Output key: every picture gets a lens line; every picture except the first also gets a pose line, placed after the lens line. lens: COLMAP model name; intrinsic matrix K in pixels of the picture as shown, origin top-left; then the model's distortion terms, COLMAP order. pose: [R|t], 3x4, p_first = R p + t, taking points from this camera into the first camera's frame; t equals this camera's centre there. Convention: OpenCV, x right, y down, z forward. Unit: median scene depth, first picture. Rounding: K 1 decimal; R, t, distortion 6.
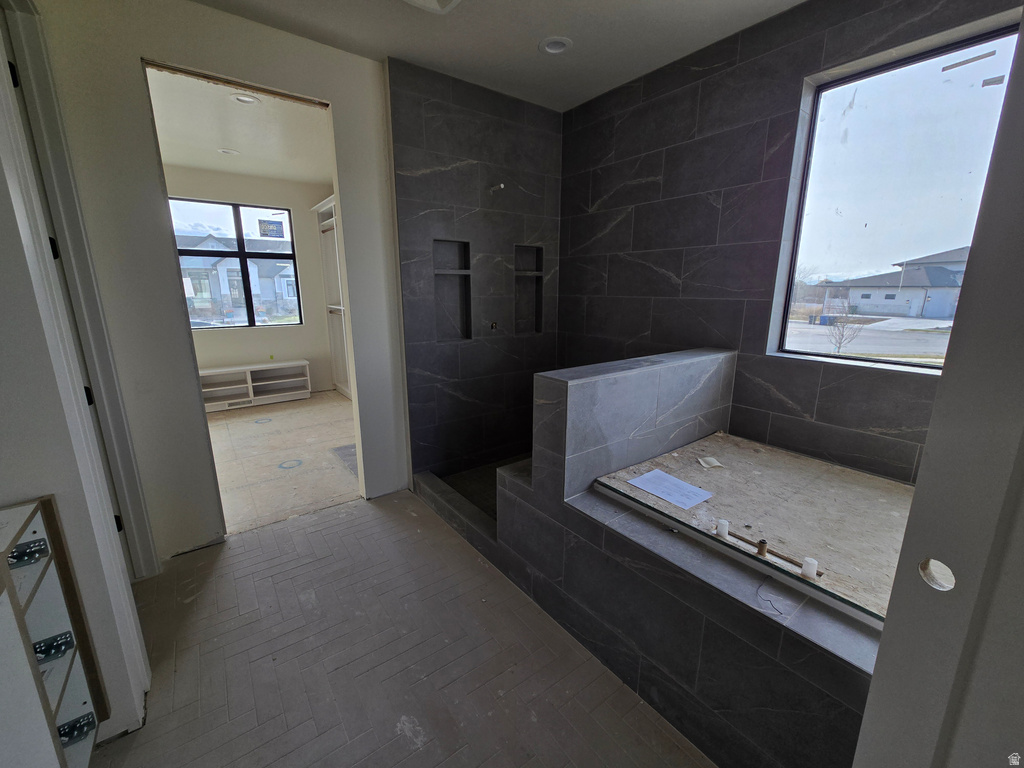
lens RADIAL K [[419.1, 0, 507.5], [0, 419.1, 383.6], [0, 0, 1]] dist [-0.002807, 0.001431]
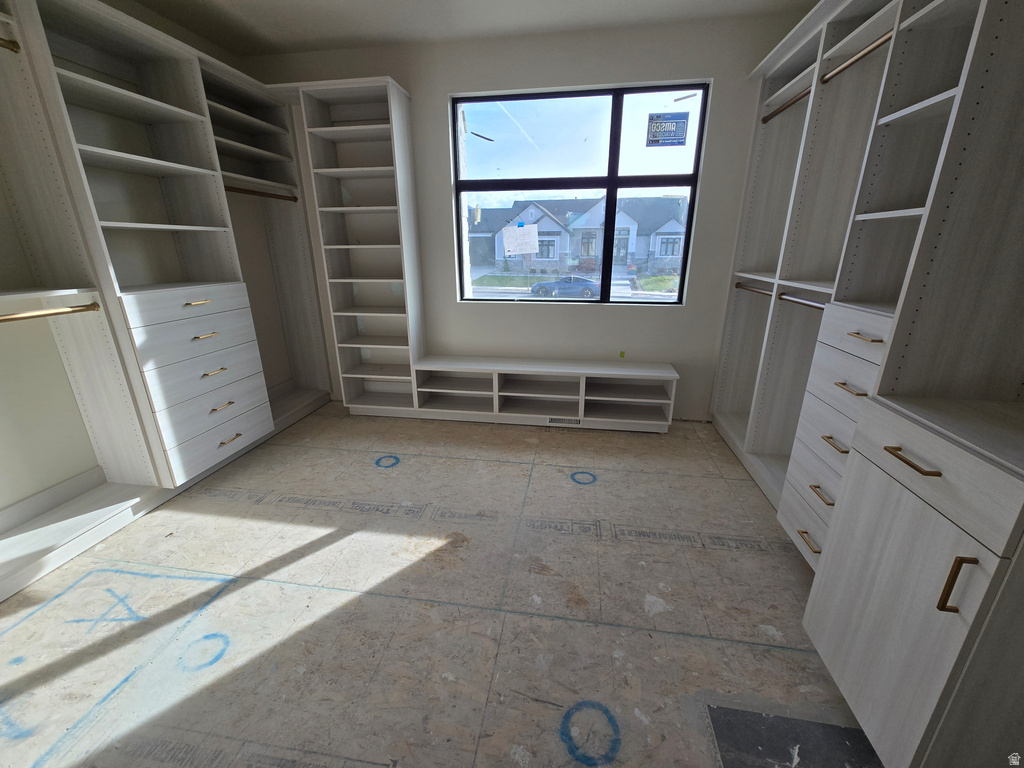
lens RADIAL K [[419.1, 0, 512.8], [0, 419.1, 388.9], [0, 0, 1]] dist [-0.002807, 0.001431]
pose [[0.700317, 0.227236, -0.676697, -0.257437], [-0.156377, 0.973790, 0.165165, -0.095062], [0.696492, -0.009848, 0.717497, 0.463102]]
